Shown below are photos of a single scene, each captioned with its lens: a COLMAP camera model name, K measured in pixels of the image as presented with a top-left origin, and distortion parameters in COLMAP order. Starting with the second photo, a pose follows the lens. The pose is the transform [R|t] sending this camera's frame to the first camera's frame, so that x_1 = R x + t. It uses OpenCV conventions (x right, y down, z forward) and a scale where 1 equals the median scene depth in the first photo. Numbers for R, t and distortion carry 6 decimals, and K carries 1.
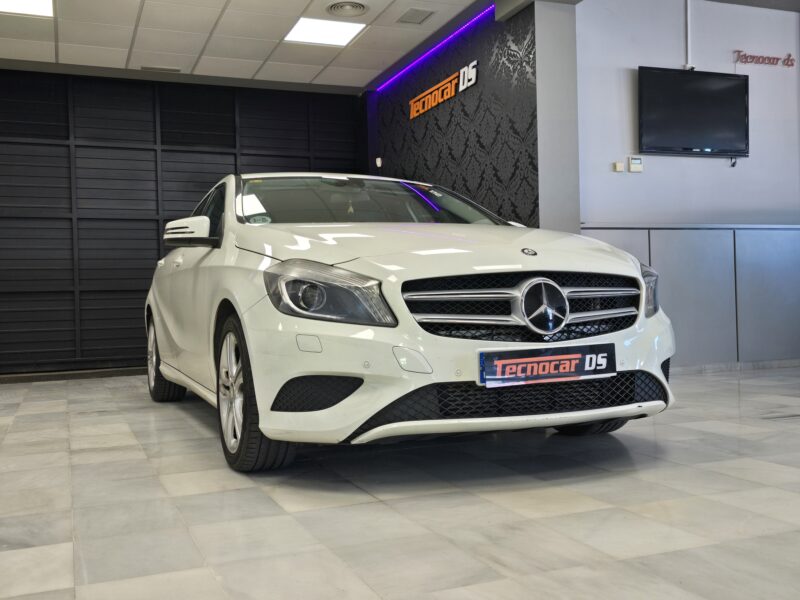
lens RADIAL K [[805.1, 0, 391.3], [0, 805.1, 300.2], [0, 0, 1]] dist [0.109393, -0.193133]
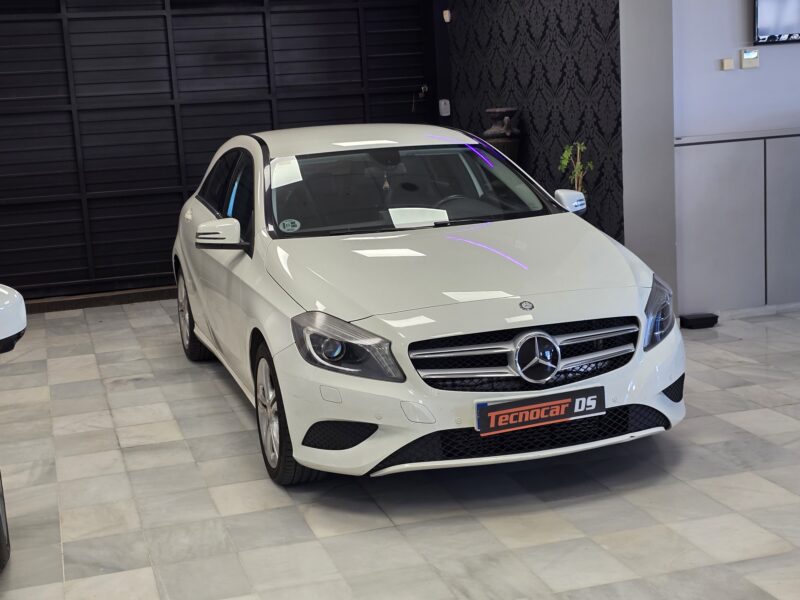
lens RADIAL K [[1225.2, 0, 400.0], [0, 1225.2, 300.0], [0, 0, 1]] dist [0.213108, -0.877953]
pose [[0.995219, -0.013748, -0.096693, 0.164189], [0.030912, 0.983484, 0.178333, -0.379777], [0.092645, -0.180470, 0.979208, -0.673416]]
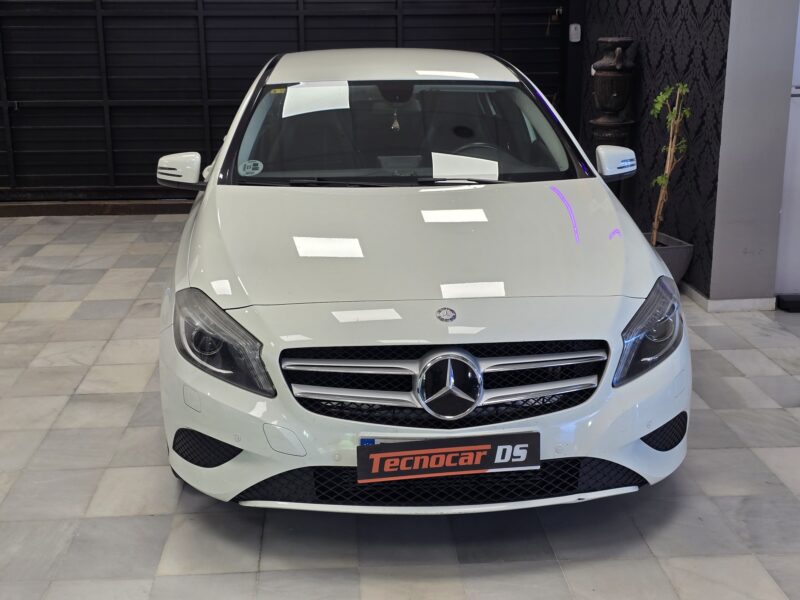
lens RADIAL K [[1062.2, 0, 393.4], [0, 1062.2, 290.4], [0, 0, 1]] dist [0.152038, -0.399069]
pose [[0.949216, 0.098925, -0.298670, 0.451378], [-0.016804, 0.963869, 0.265845, -0.380060], [0.314177, -0.247326, 0.916582, -0.010311]]
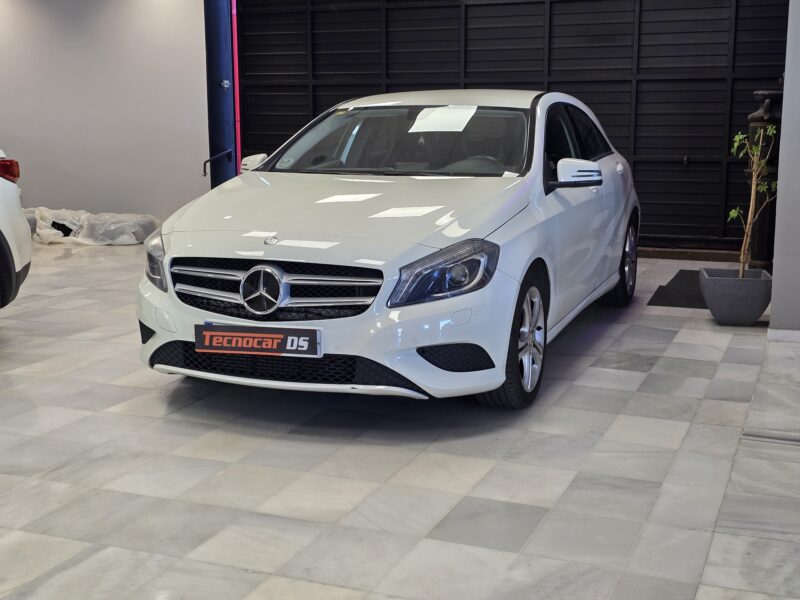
lens RADIAL K [[1062.2, 0, 393.4], [0, 1062.2, 290.4], [0, 0, 1]] dist [0.152038, -0.399069]
pose [[0.720931, 0.138983, -0.678928, 1.367251], [-0.015480, 0.982669, 0.184723, -0.279221], [0.692834, -0.122663, 0.710588, 0.032652]]
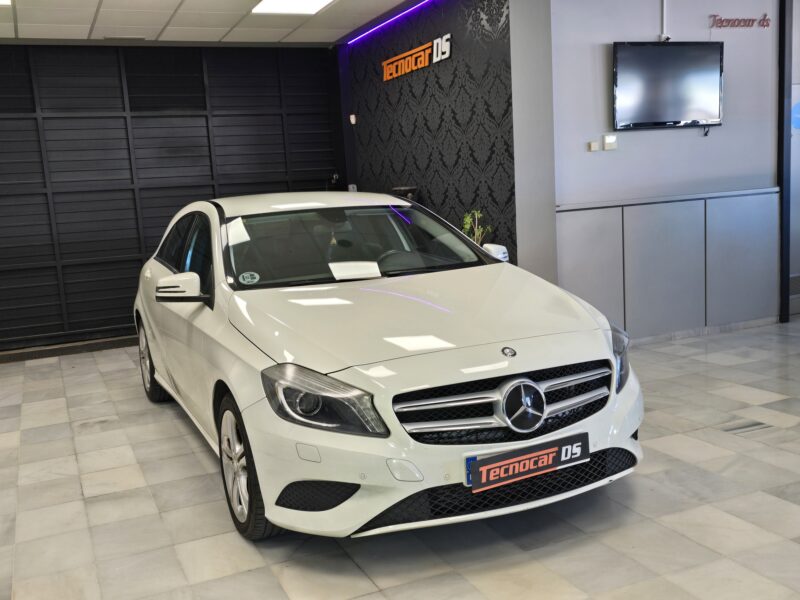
lens RADIAL K [[806.3, 0, 387.5], [0, 806.3, 311.2], [0, 0, 1]] dist [0.096278, -0.159324]
pose [[0.999023, -0.038534, 0.021615, -0.011989], [0.034829, 0.987864, 0.151368, -0.286936], [-0.027185, -0.150467, 0.988241, -0.048742]]
